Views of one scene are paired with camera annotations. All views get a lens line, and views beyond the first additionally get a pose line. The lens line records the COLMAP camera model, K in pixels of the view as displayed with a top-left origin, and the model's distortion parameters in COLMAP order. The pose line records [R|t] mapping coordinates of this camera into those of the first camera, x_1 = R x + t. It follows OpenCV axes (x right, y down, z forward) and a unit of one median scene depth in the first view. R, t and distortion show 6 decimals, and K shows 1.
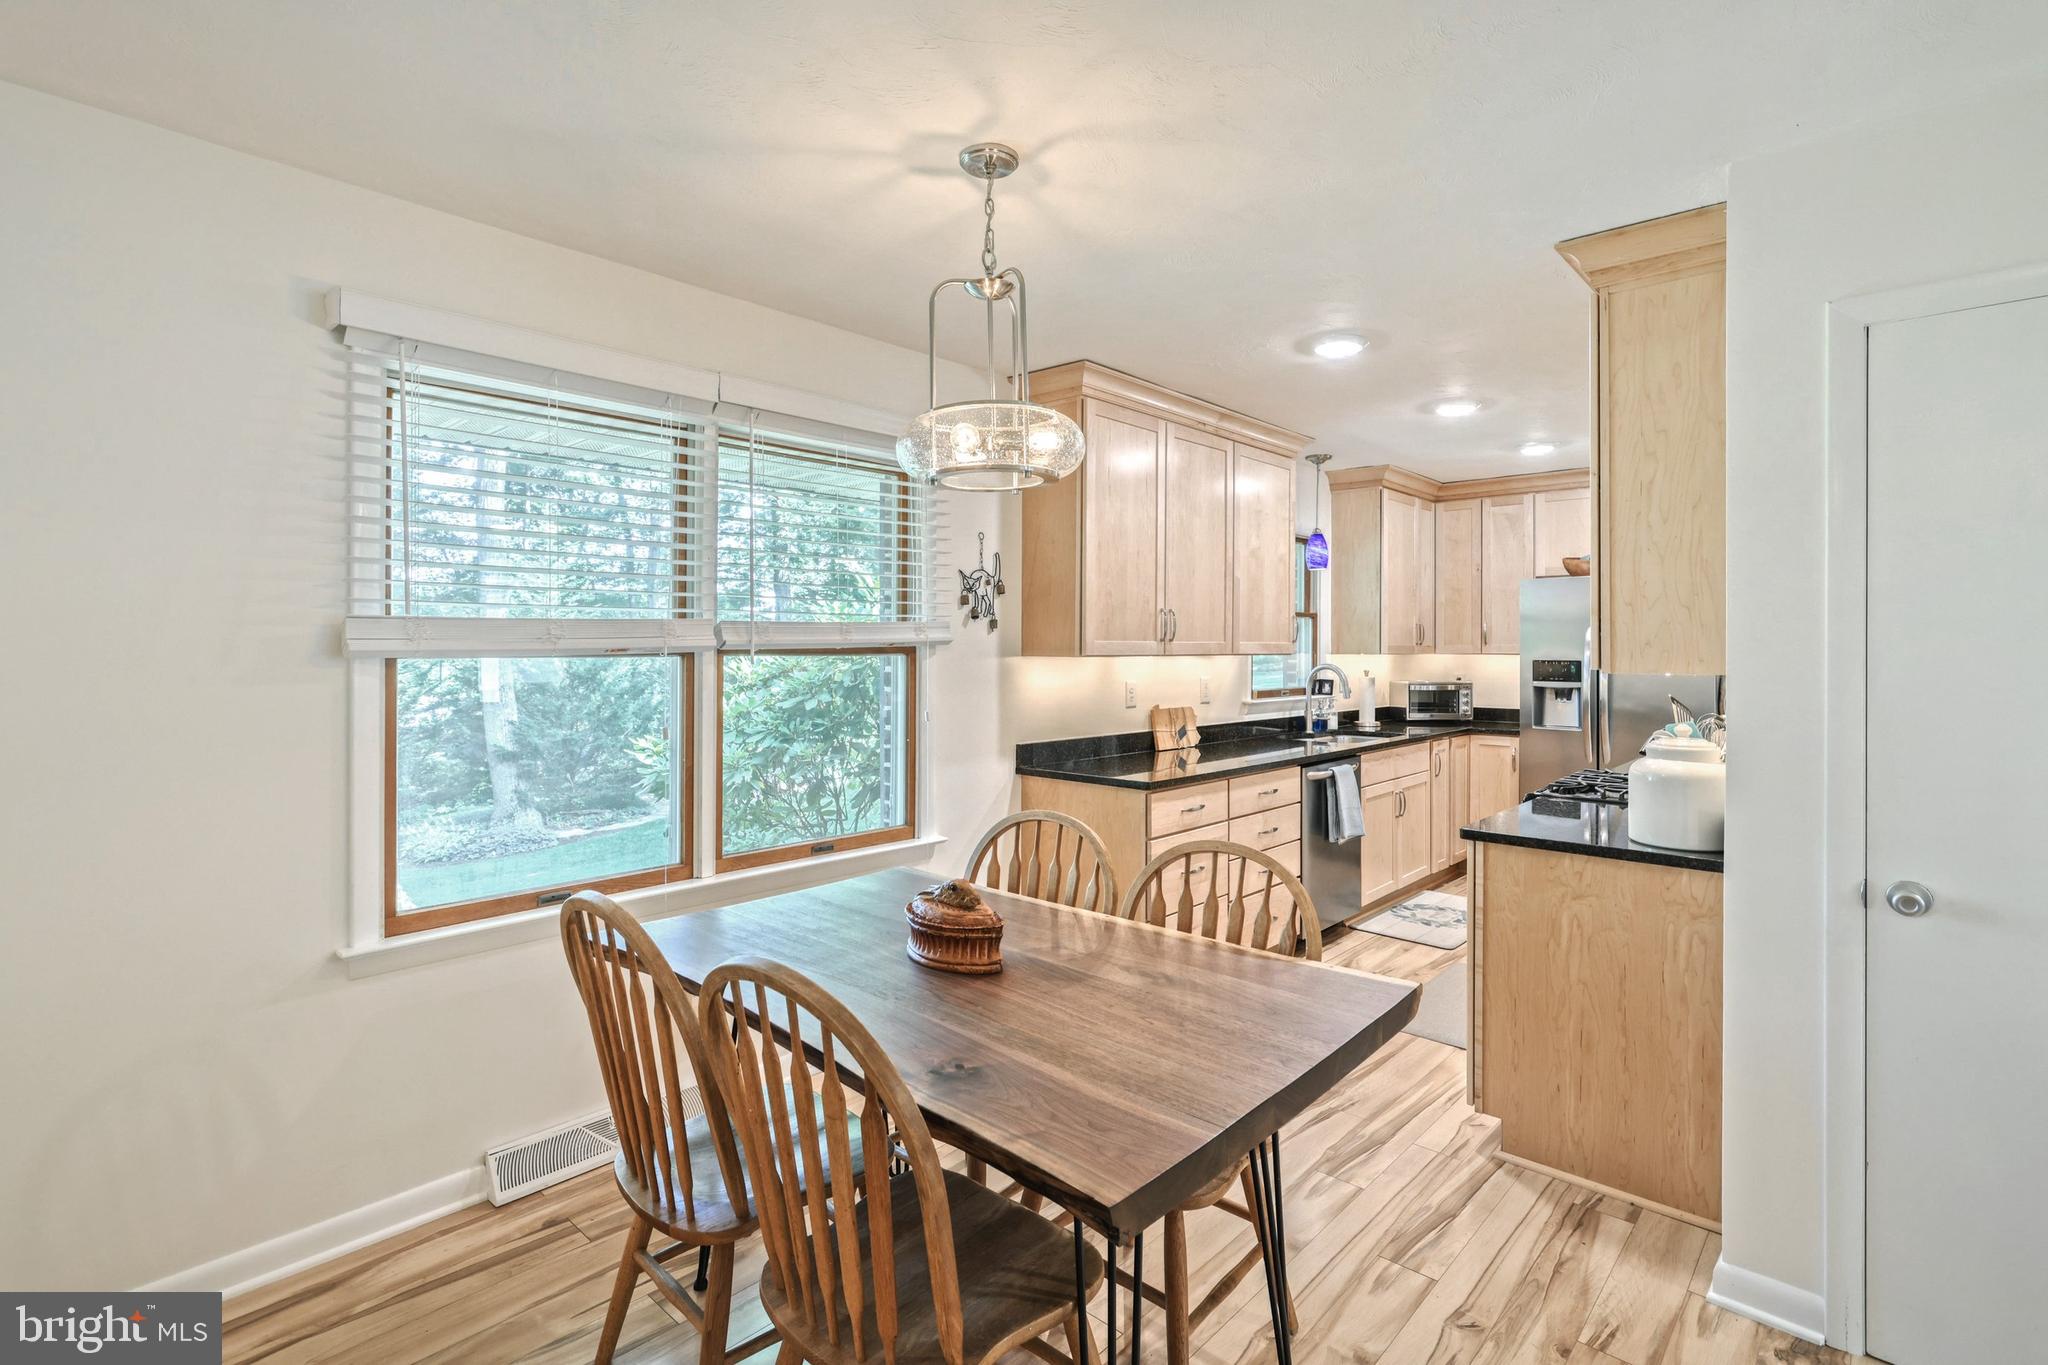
lens RADIAL K [[968.2, 0, 1033.5], [0, 968.2, 644.9], [0, 0, 1]] dist [0.003253, 0.000494]
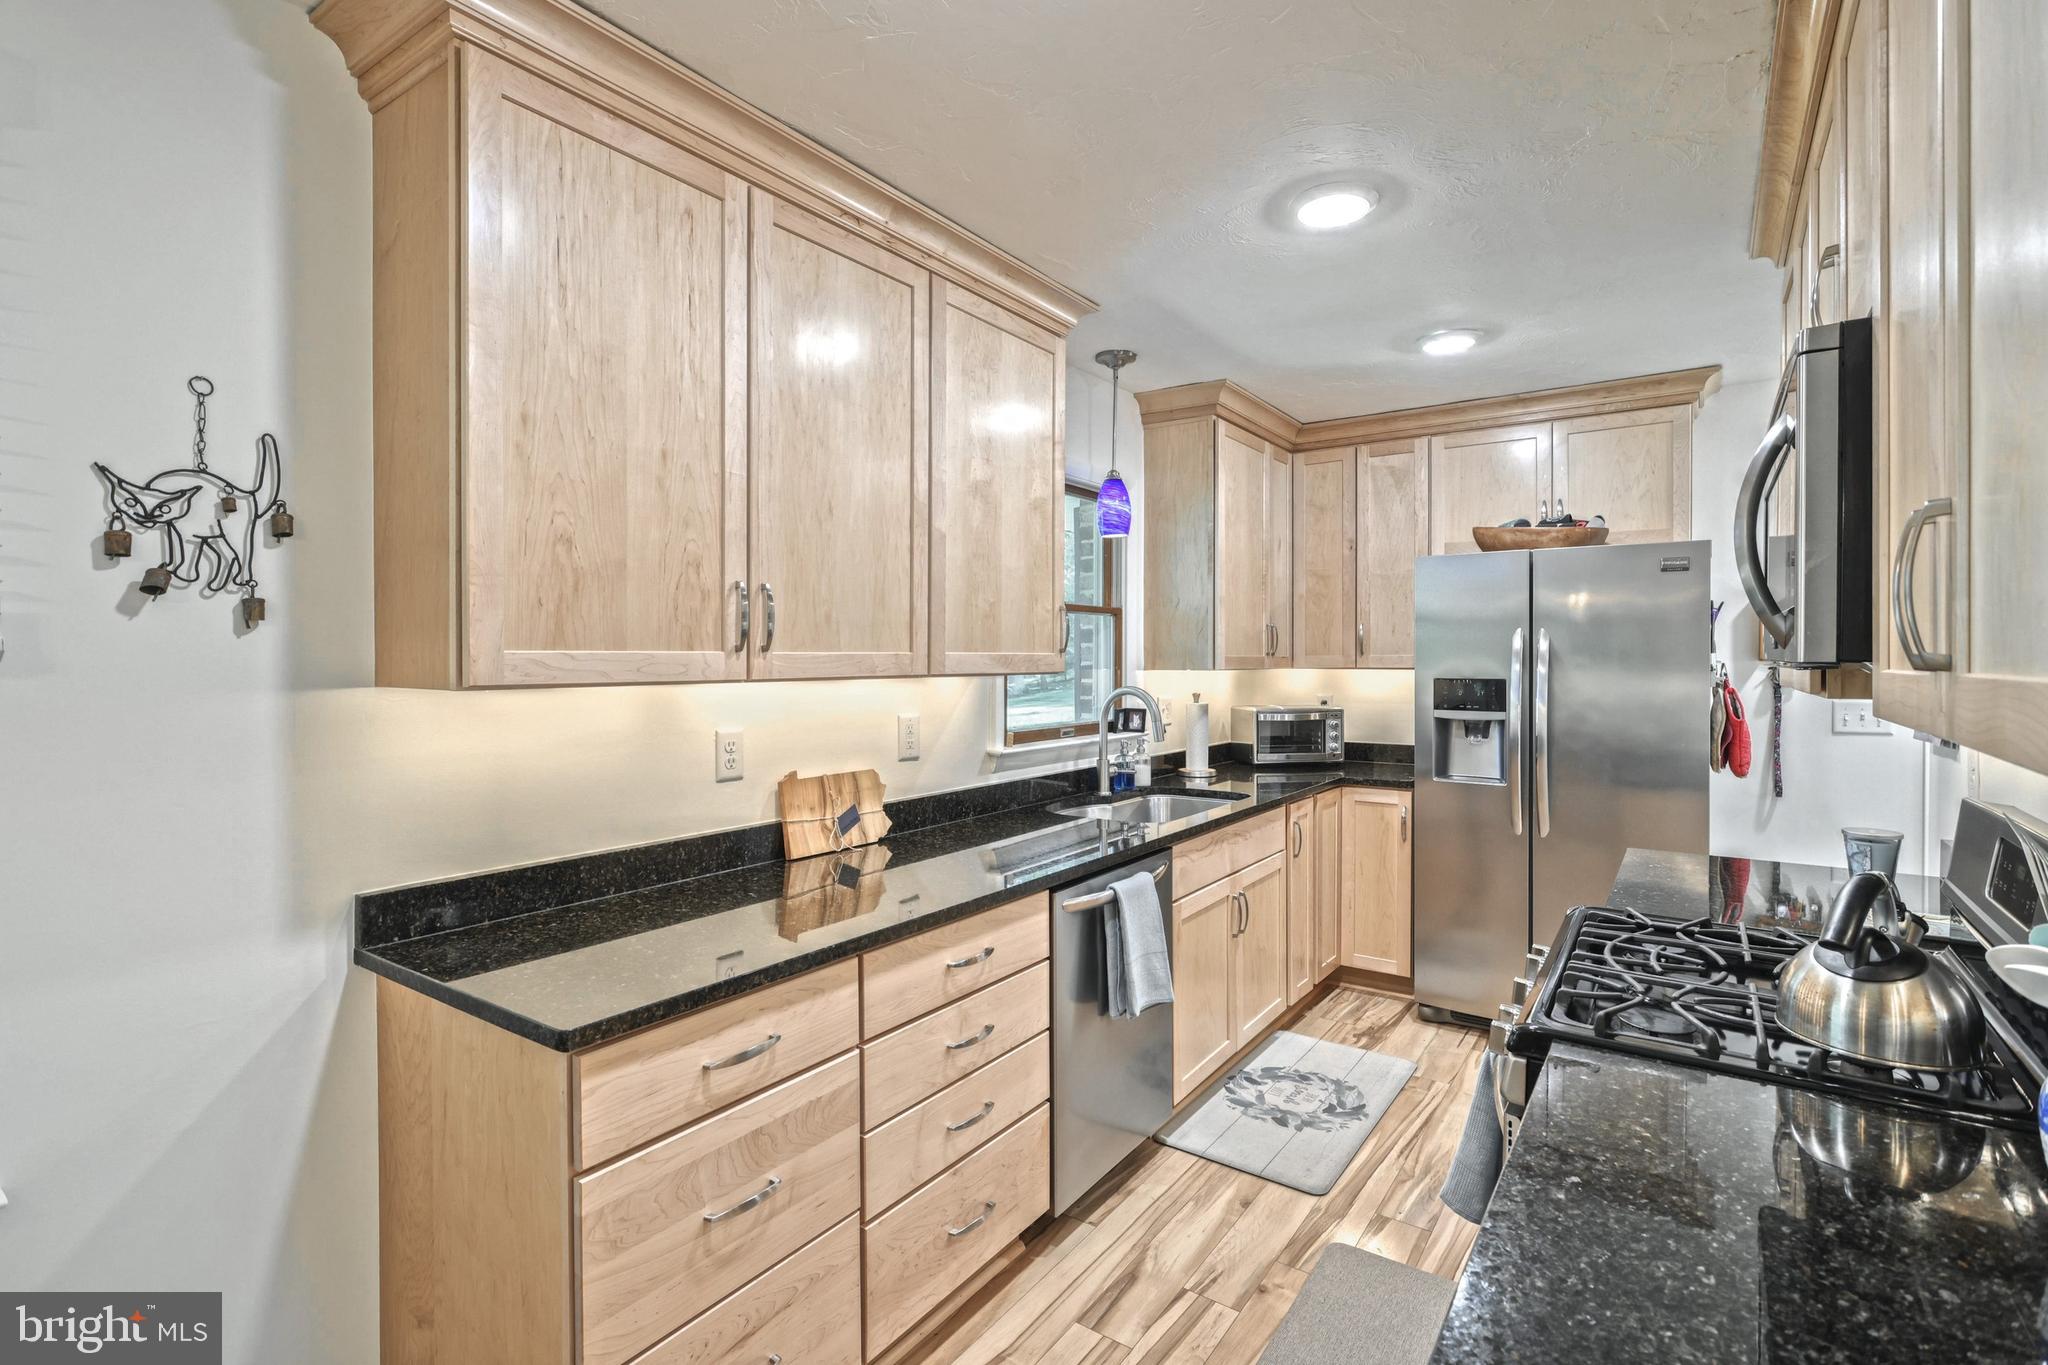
lens RADIAL K [[968.2, 0, 1024.4], [0, 968.2, 664.7], [0, 0, 1]] dist [0.003253, 0.000494]
pose [[0.992016, -0.004042, 0.126048, 0.155848], [0.002713, 0.999939, 0.010711, -0.001417], [-0.126084, -0.010284, 0.991966, 0.383449]]
